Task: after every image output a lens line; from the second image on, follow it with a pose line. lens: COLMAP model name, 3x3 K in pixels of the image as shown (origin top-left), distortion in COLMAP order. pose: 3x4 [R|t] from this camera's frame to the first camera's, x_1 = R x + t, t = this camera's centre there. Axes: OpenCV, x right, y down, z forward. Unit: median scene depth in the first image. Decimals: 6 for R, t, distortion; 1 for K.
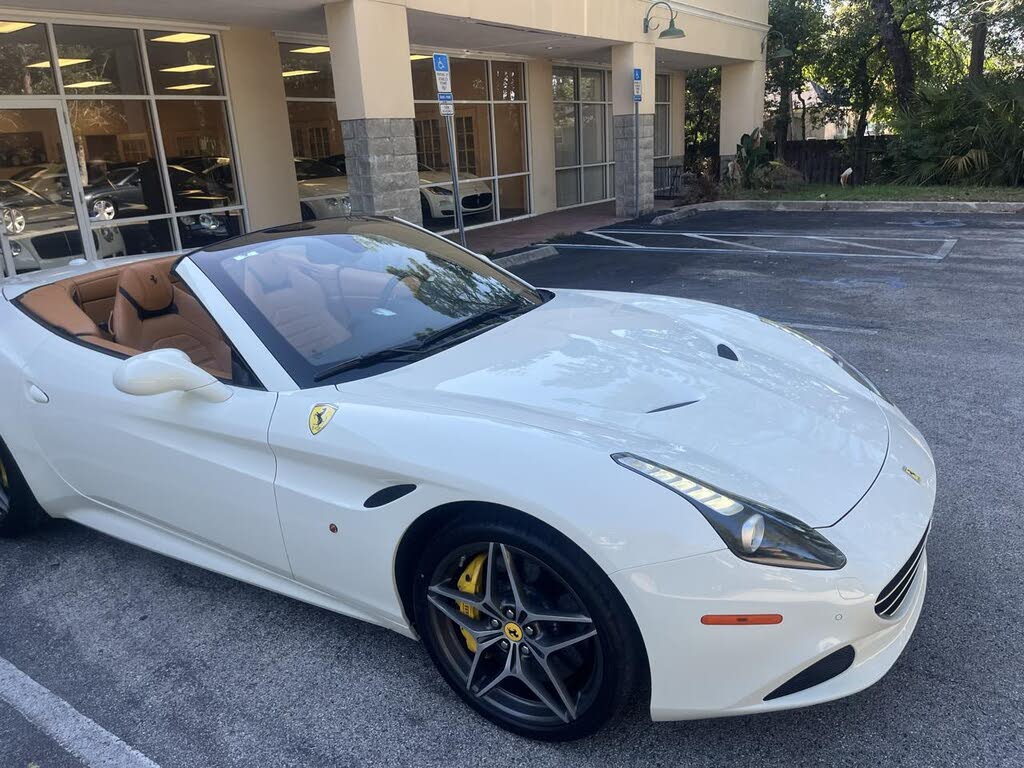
lens RADIAL K [[789.3, 0, 517.7], [0, 789.3, 369.0], [0, 0, 1]] dist [0.069146, -0.101119]
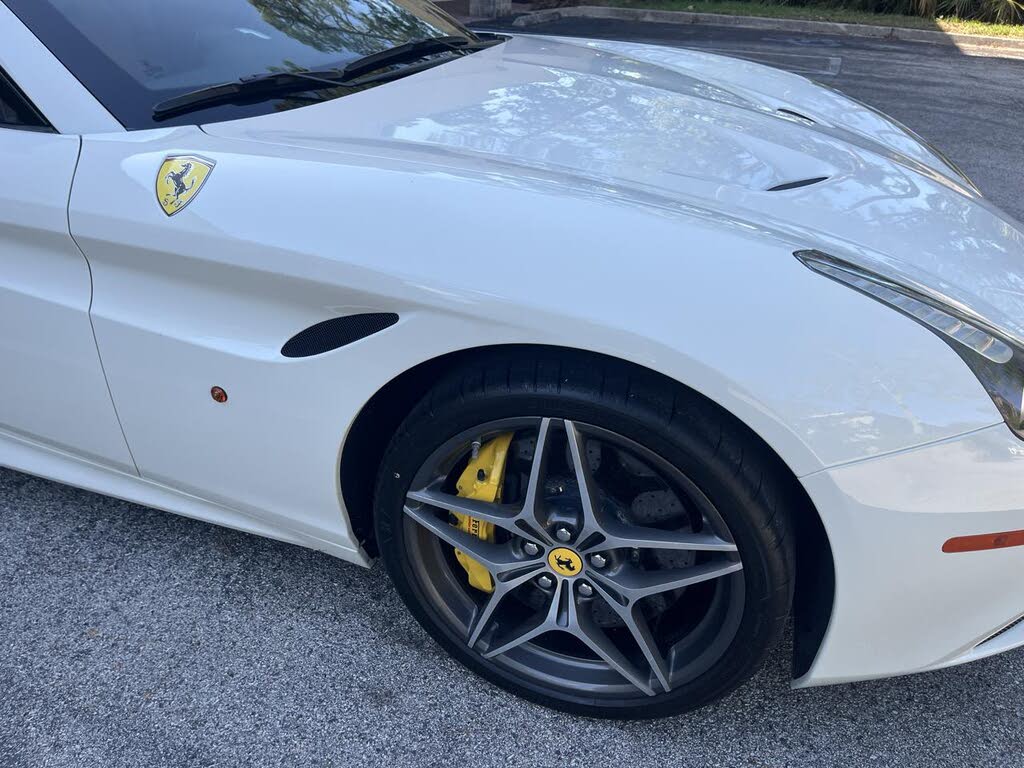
lens RADIAL K [[789.3, 0, 504.1], [0, 789.3, 383.8], [0, 0, 1]] dist [0.069146, -0.101119]
pose [[0.978981, -0.023423, 0.202602, -0.078764], [-0.021319, 0.976189, 0.215872, 0.037522], [-0.202834, -0.215654, 0.955171, 0.230690]]
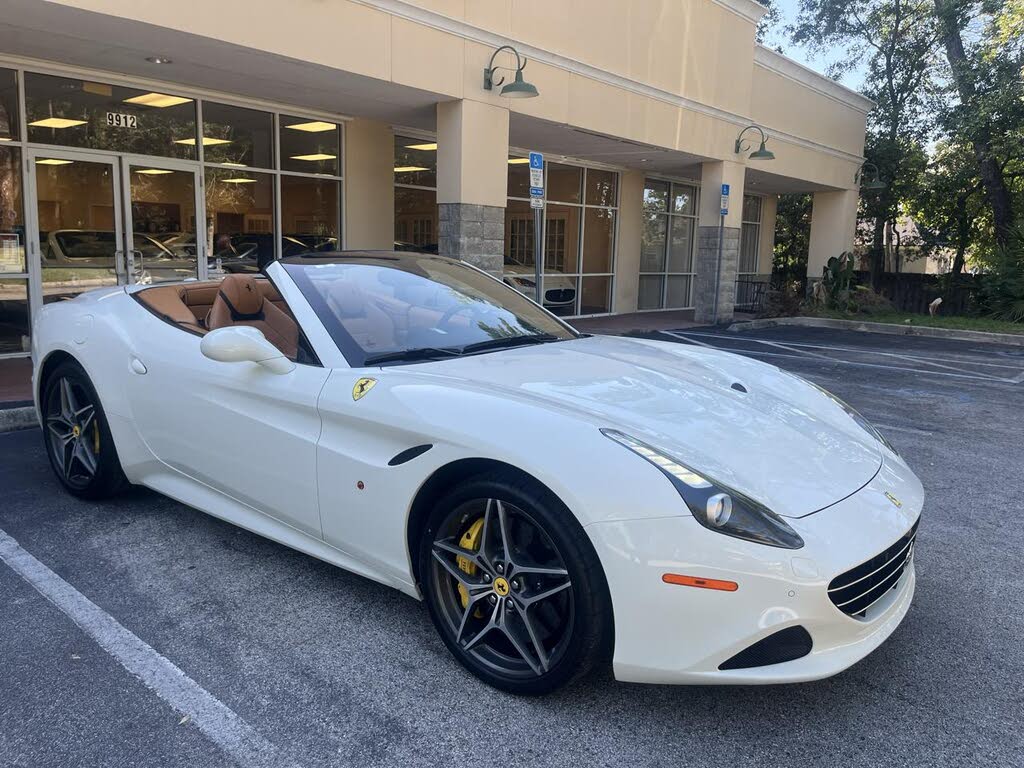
lens RADIAL K [[789.3, 0, 513.9], [0, 789.3, 367.7], [0, 0, 1]] dist [0.069146, -0.101119]
pose [[0.988668, 0.097963, -0.113747, 0.051970], [-0.112673, 0.984951, -0.131056, 0.082566], [0.099197, 0.142387, 0.984828, -0.065986]]
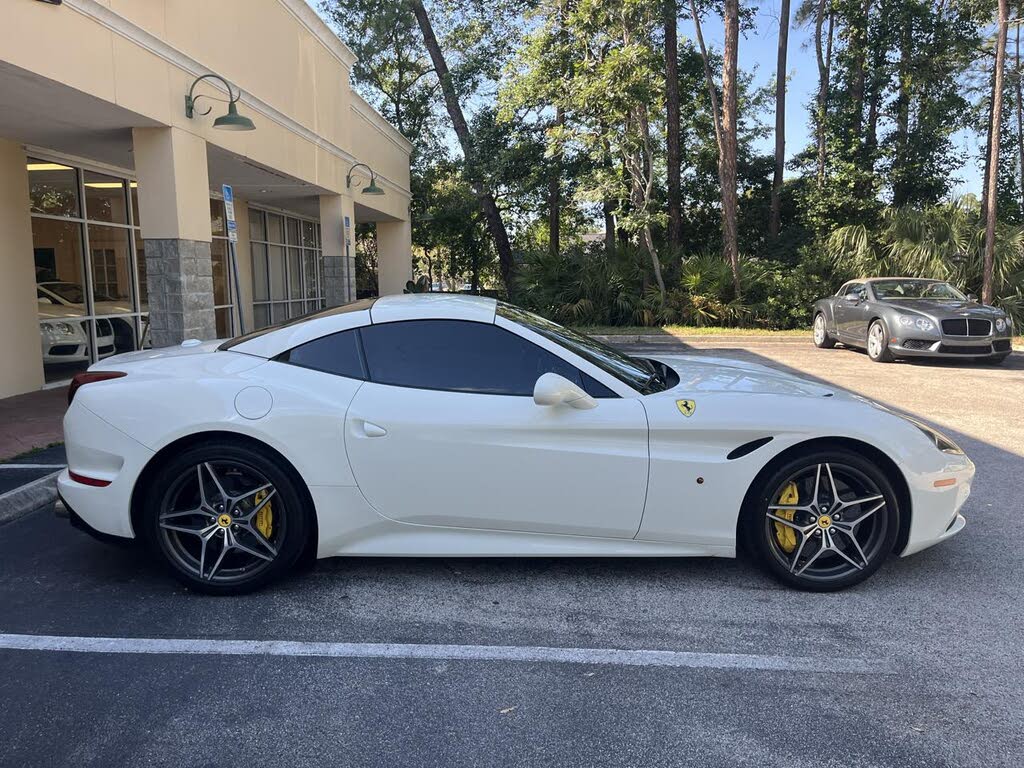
lens RADIAL K [[789.3, 0, 517.1], [0, 789.3, 376.6], [0, 0, 1]] dist [0.069146, -0.101119]
pose [[0.855401, -0.021074, 0.517537, -0.672618], [0.112389, 0.982919, -0.145737, 0.097448], [-0.505626, 0.182829, 0.843159, -0.061553]]
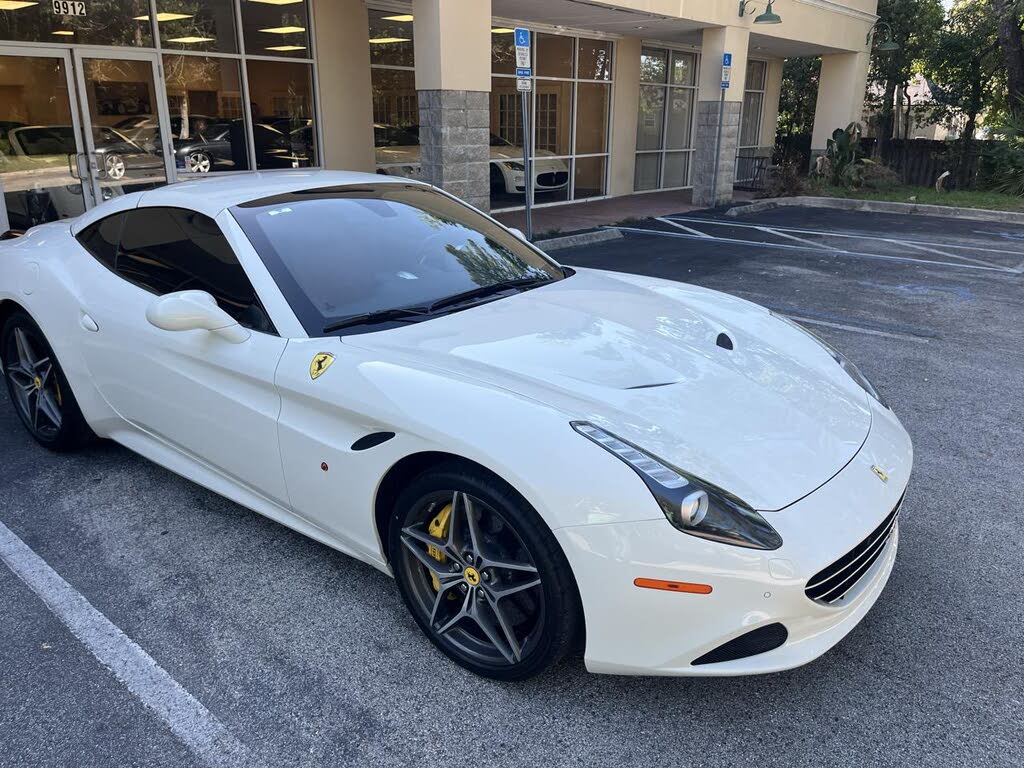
lens RADIAL K [[789.3, 0, 515.1], [0, 789.3, 378.4], [0, 0, 1]] dist [0.069146, -0.101119]
pose [[0.991224, 0.093081, -0.093871, 0.061775], [-0.089603, 0.995149, 0.040617, 0.006294], [0.097197, -0.031850, 0.994755, -0.028994]]
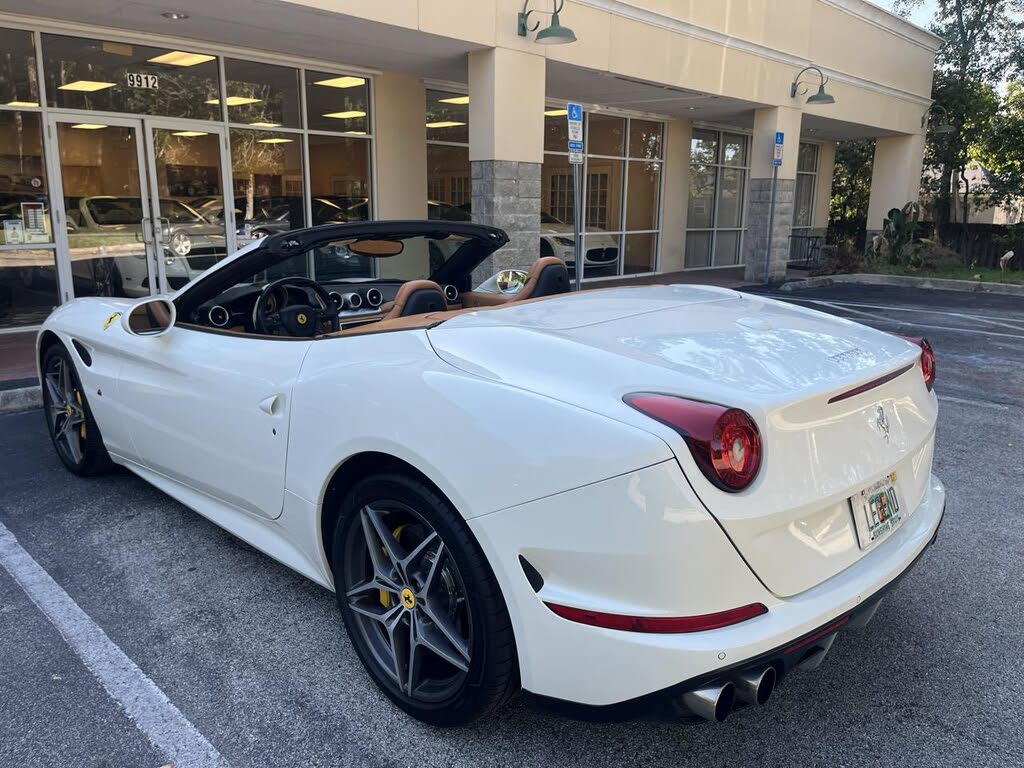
lens RADIAL K [[789.3, 0, 507.2], [0, 789.3, 383.2], [0, 0, 1]] dist [0.069146, -0.101119]
pose [[0.980137, 0.101241, -0.170533, 0.058803], [-0.111568, 0.992391, -0.052081, 0.048909], [0.163962, 0.070073, 0.983975, 0.011643]]
